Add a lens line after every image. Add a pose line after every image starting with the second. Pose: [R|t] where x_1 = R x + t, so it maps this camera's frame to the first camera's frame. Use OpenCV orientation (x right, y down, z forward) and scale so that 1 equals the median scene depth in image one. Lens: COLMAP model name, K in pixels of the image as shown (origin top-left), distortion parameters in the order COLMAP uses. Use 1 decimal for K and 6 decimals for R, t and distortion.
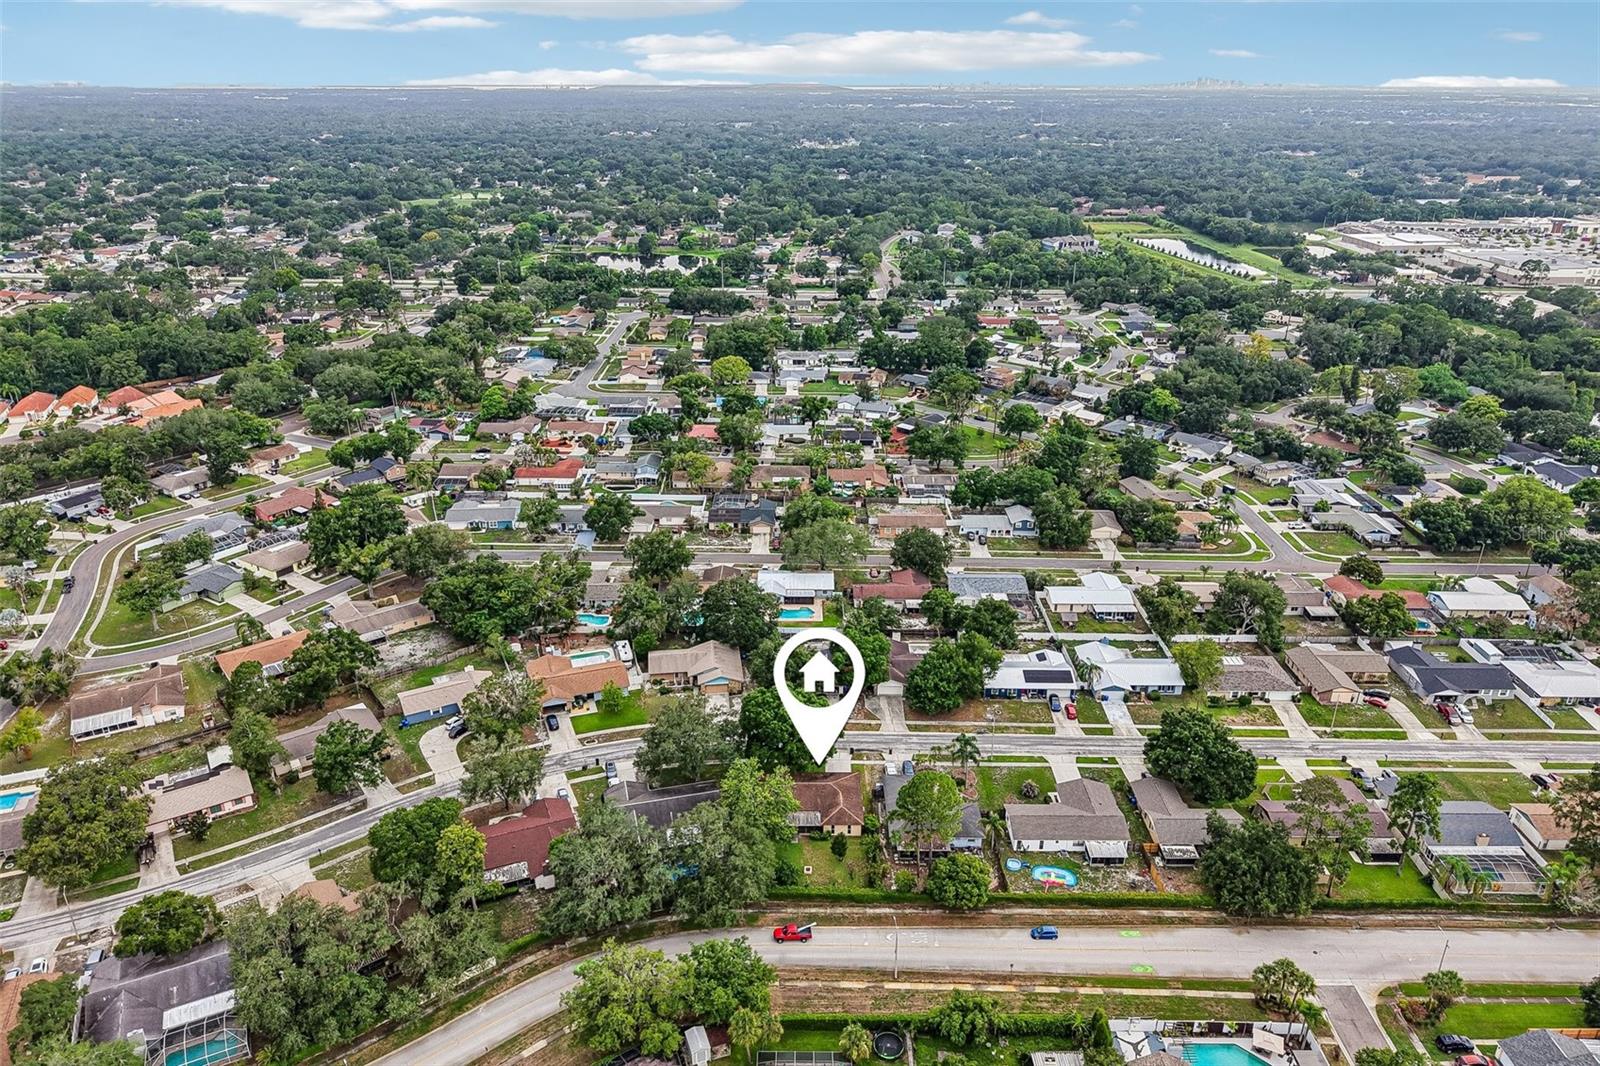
lens RADIAL K [[1105.4, 0, 800.0], [0, 1105.4, 533.0], [0, 0, 1]] dist [0.114297, -0.246046]
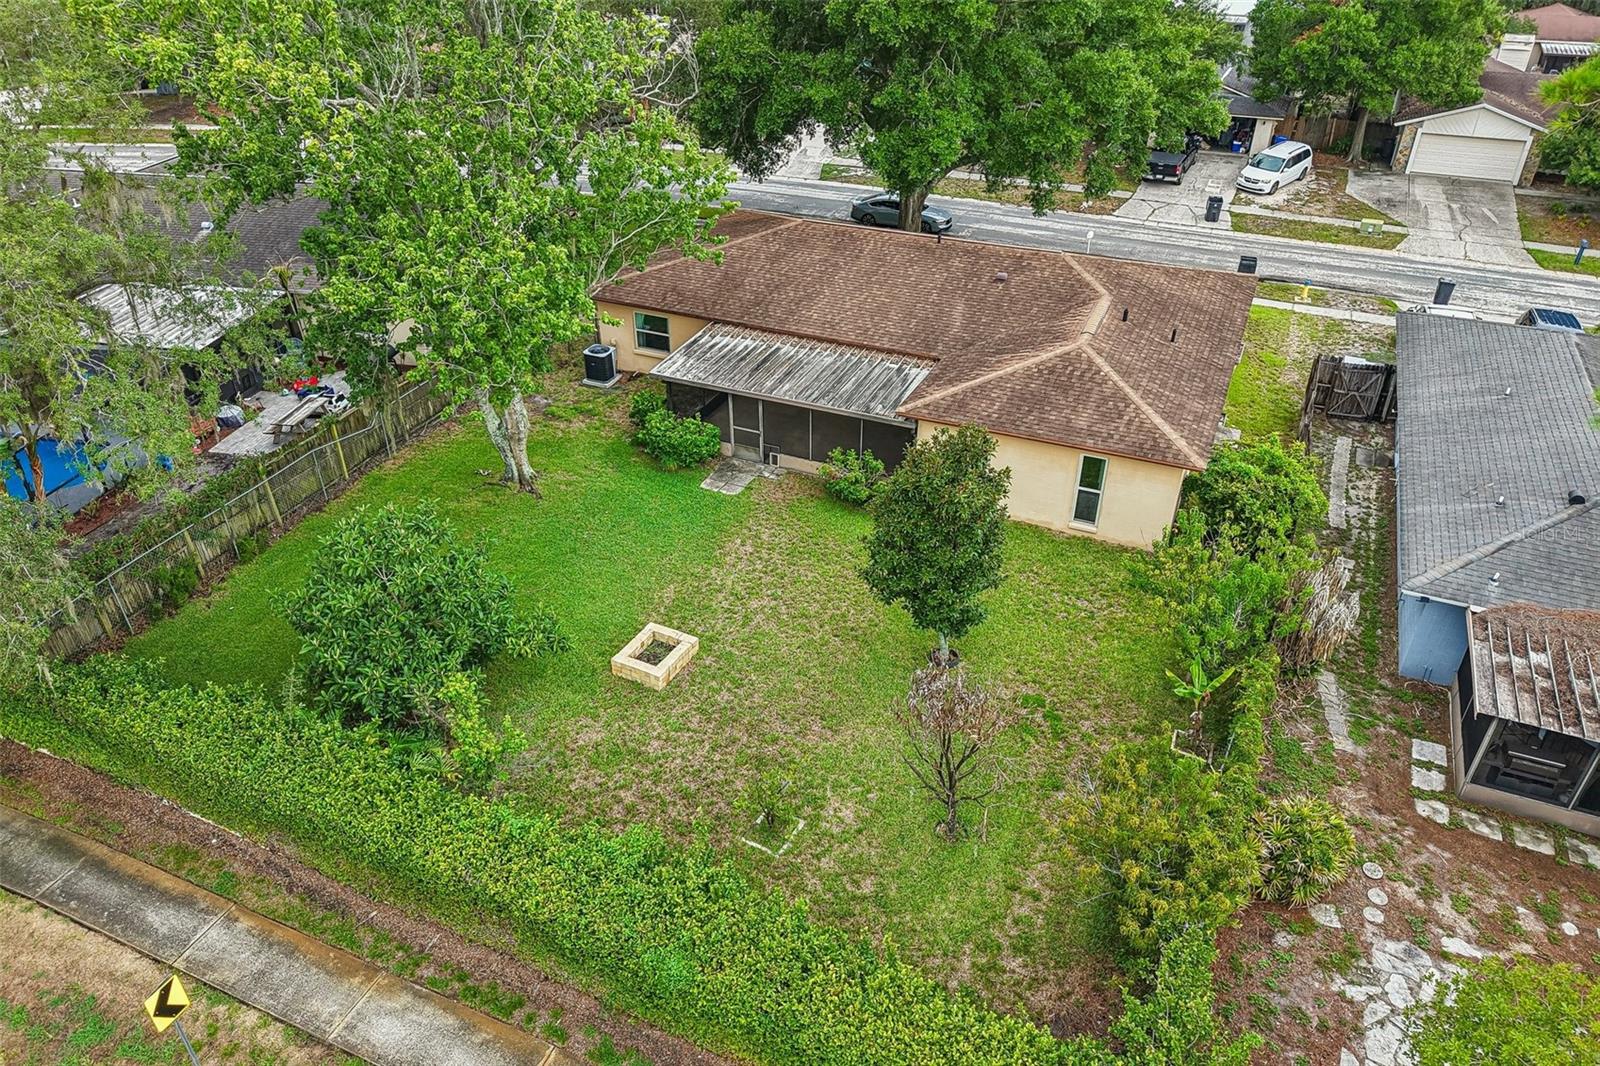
lens RADIAL K [[1092.2, 0, 800.0], [0, 1092.2, 533.0], [0, 0, 1]] dist [0.000791, 0.001294]
pose [[0.908667, 0.219831, -0.354964, 0.058310], [-0.169203, 0.971110, 0.168273, 0.241550], [0.381701, -0.092844, 0.919611, 0.814424]]
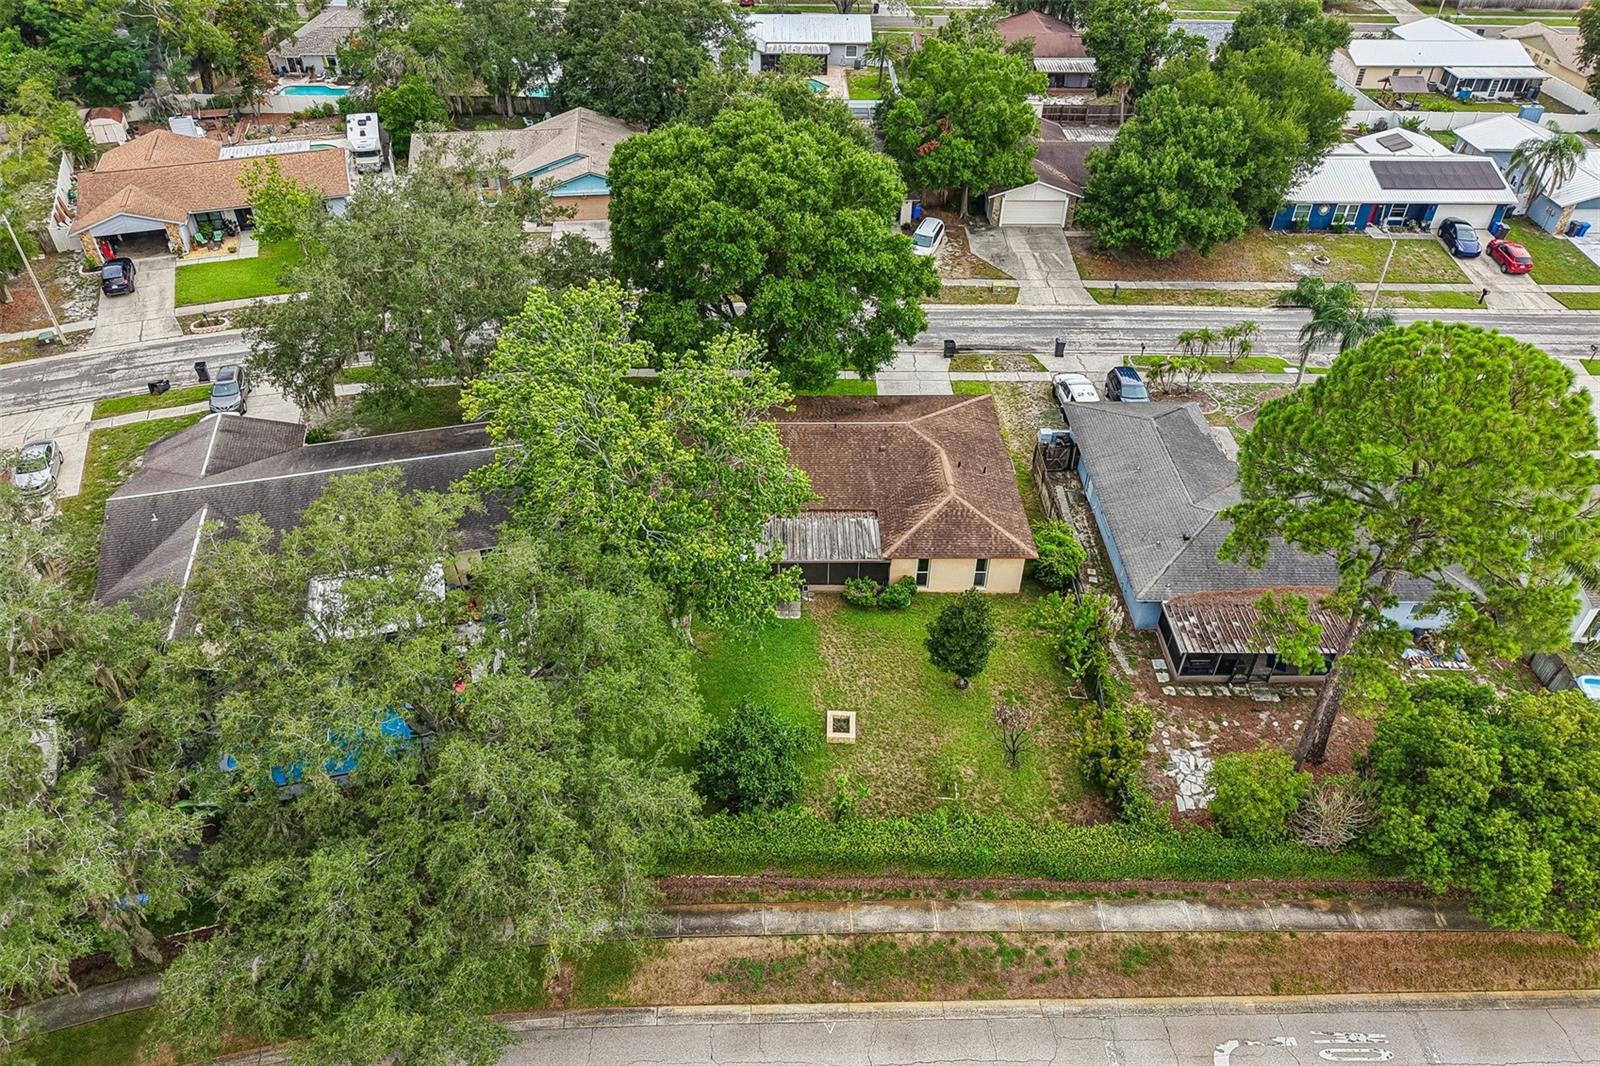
lens RADIAL K [[1090.2, 0, 803.7], [0, 1090.2, 527.7], [0, 0, 1]] dist [0.048093, -0.053741]
pose [[0.999924, -0.003598, 0.011817, -0.004121], [0.000484, 0.967319, 0.253562, 0.175000], [-0.012343, -0.253537, 0.967247, 0.697097]]
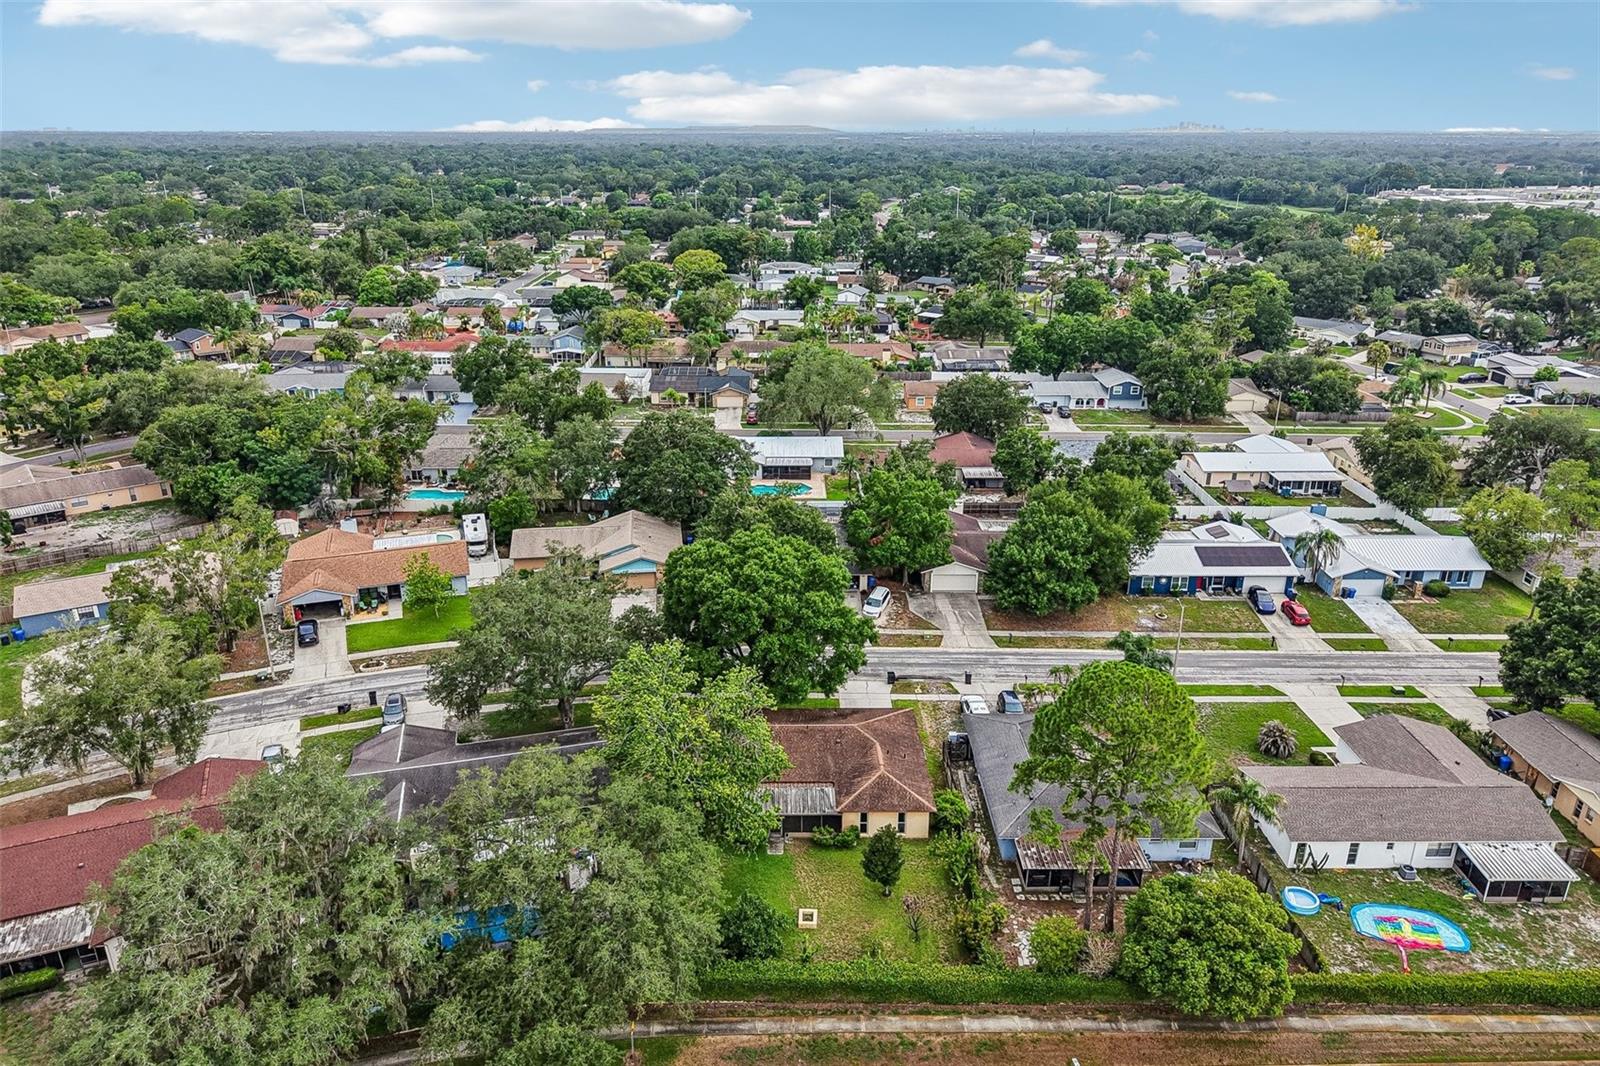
lens RADIAL K [[1090.2, 0, 803.7], [0, 1090.2, 527.7], [0, 0, 1]] dist [0.048093, -0.053741]
pose [[0.999907, -0.004250, 0.012927, 0.000954], [0.004882, 0.998772, -0.049294, 0.163299], [-0.012701, 0.049352, 0.998701, 0.539277]]
